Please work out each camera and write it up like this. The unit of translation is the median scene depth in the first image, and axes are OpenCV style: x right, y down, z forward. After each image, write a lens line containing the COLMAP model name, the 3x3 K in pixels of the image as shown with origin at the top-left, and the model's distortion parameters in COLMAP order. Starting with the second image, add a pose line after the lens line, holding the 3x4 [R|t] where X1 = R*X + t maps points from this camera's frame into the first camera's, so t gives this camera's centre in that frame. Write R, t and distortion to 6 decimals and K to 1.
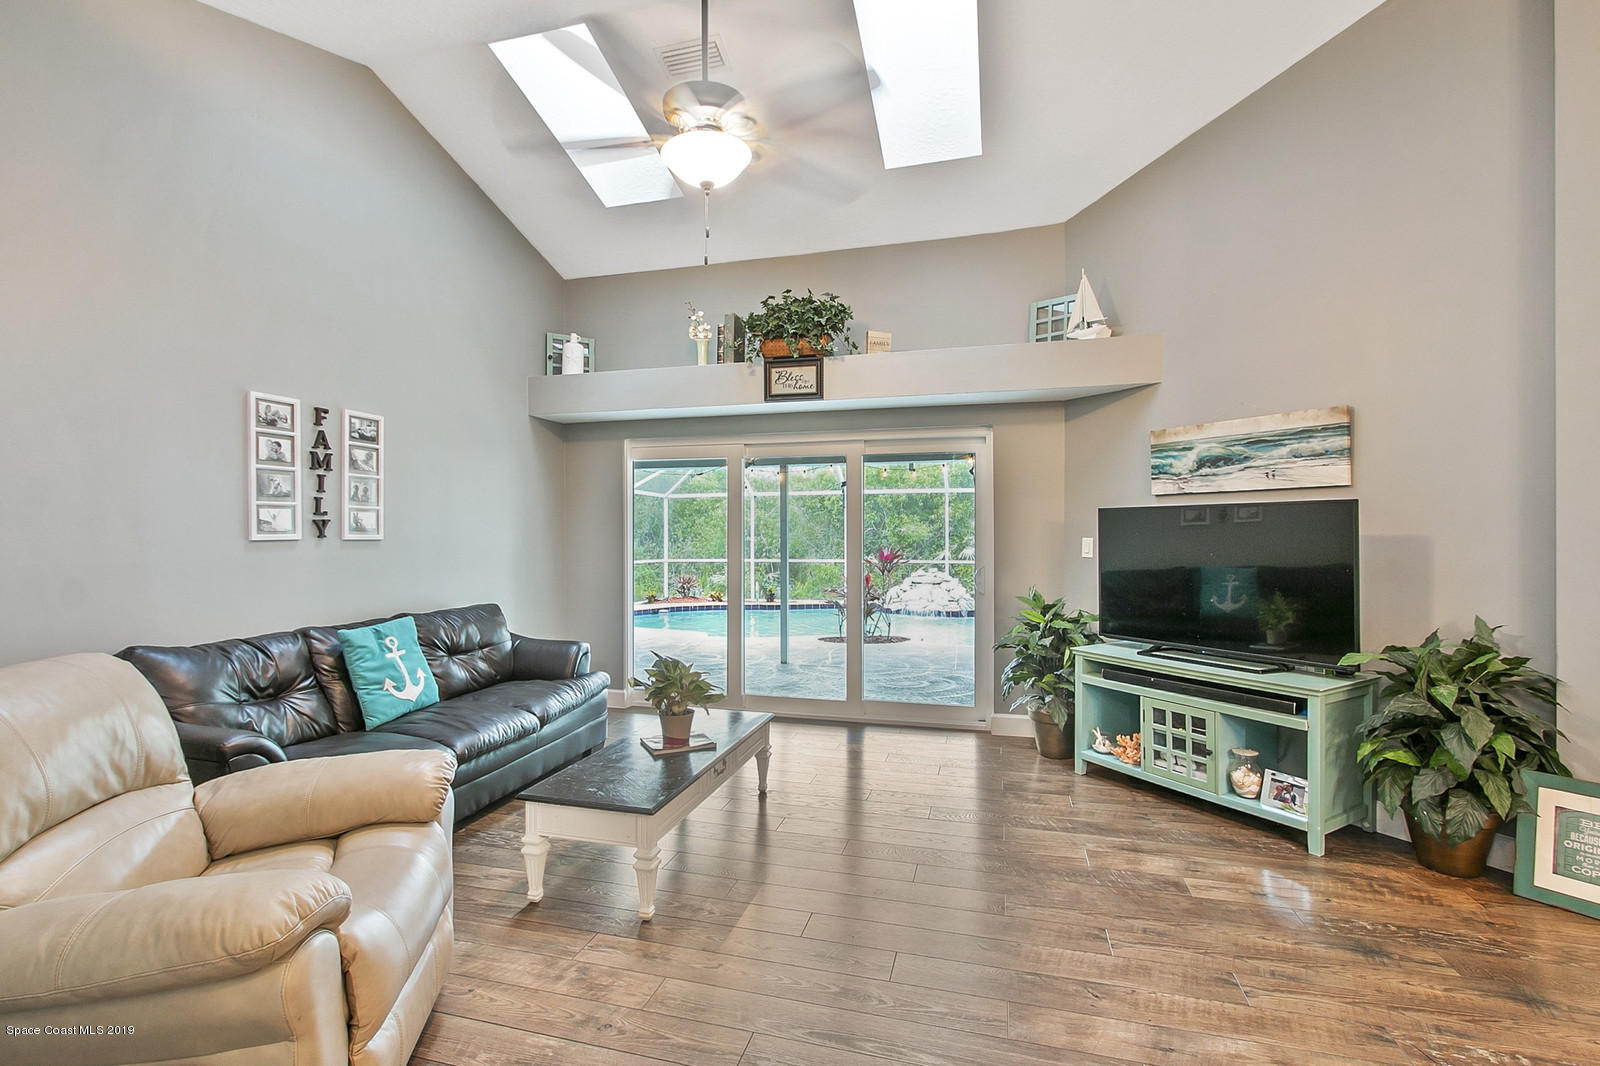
lens RADIAL K [[763.4, 0, 797.8], [0, 763.4, 529.3], [0, 0, 1]] dist [-0.004416, -0.002789]
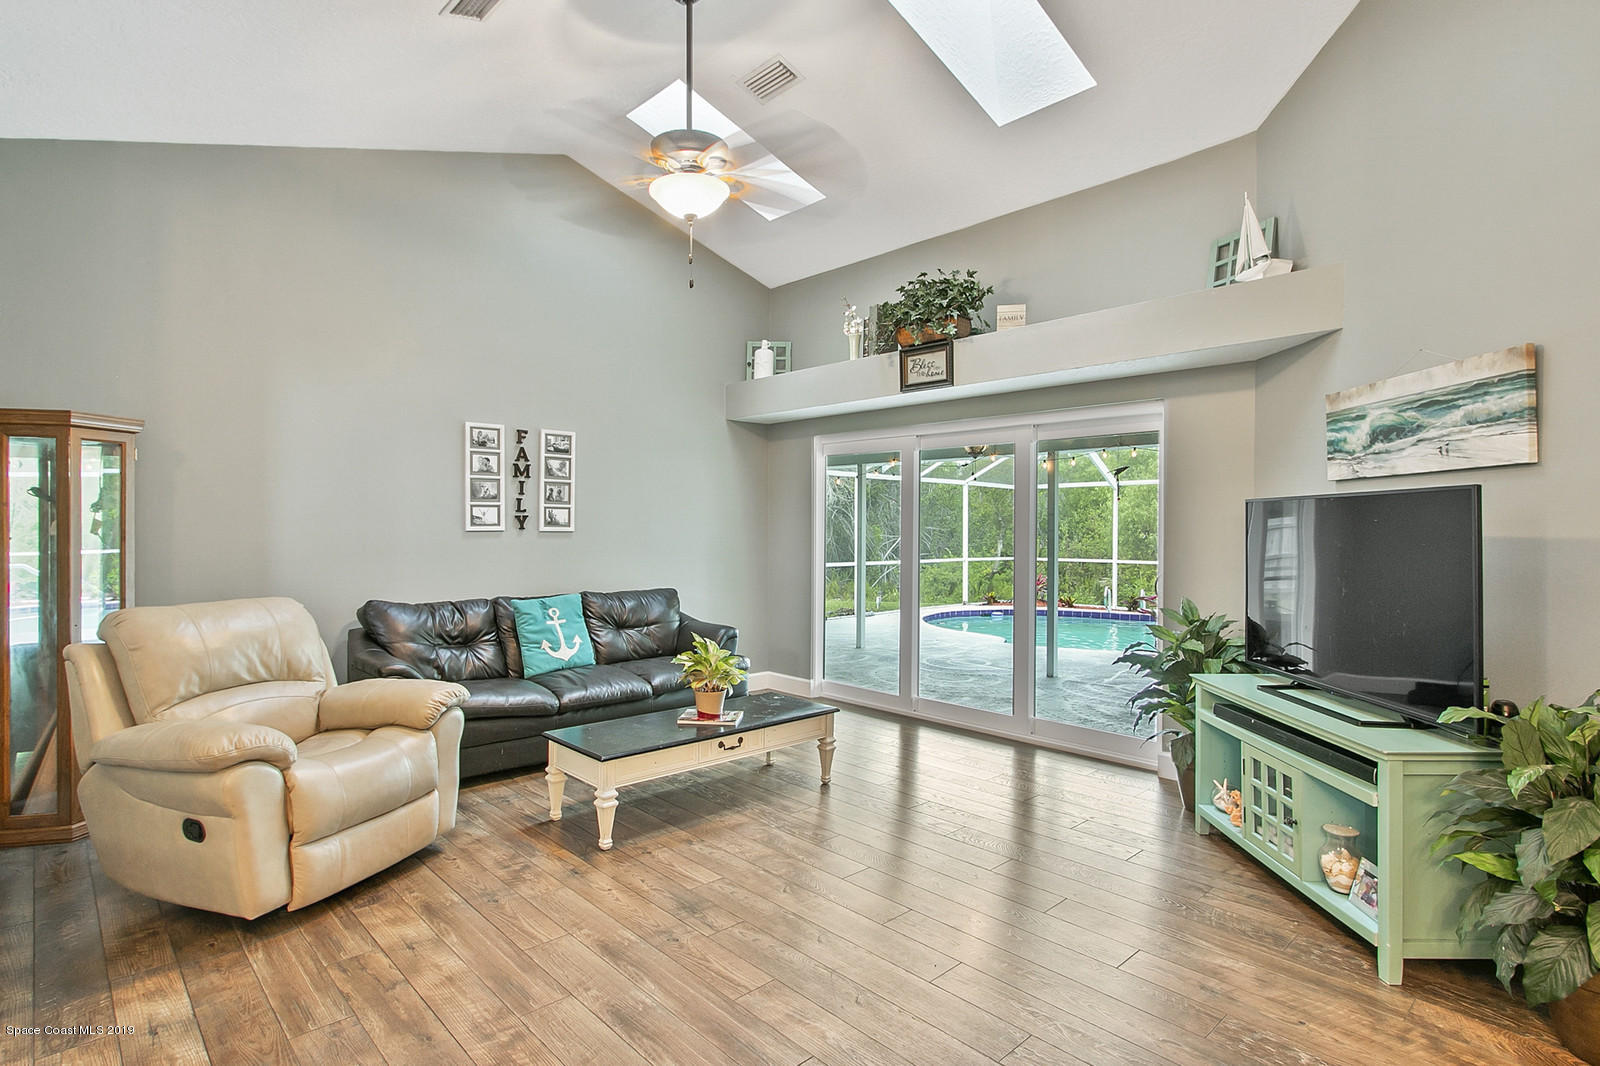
lens RADIAL K [[857.3, 0, 795.6], [0, 857.3, 526.5], [0, 0, 1]] dist [-0.003036, -0.004073]
pose [[0.842652, 0.005828, -0.538427, 0.539914], [-0.004099, 0.999982, 0.004409, -0.002324], [0.538443, -0.001509, 0.842661, 0.017601]]
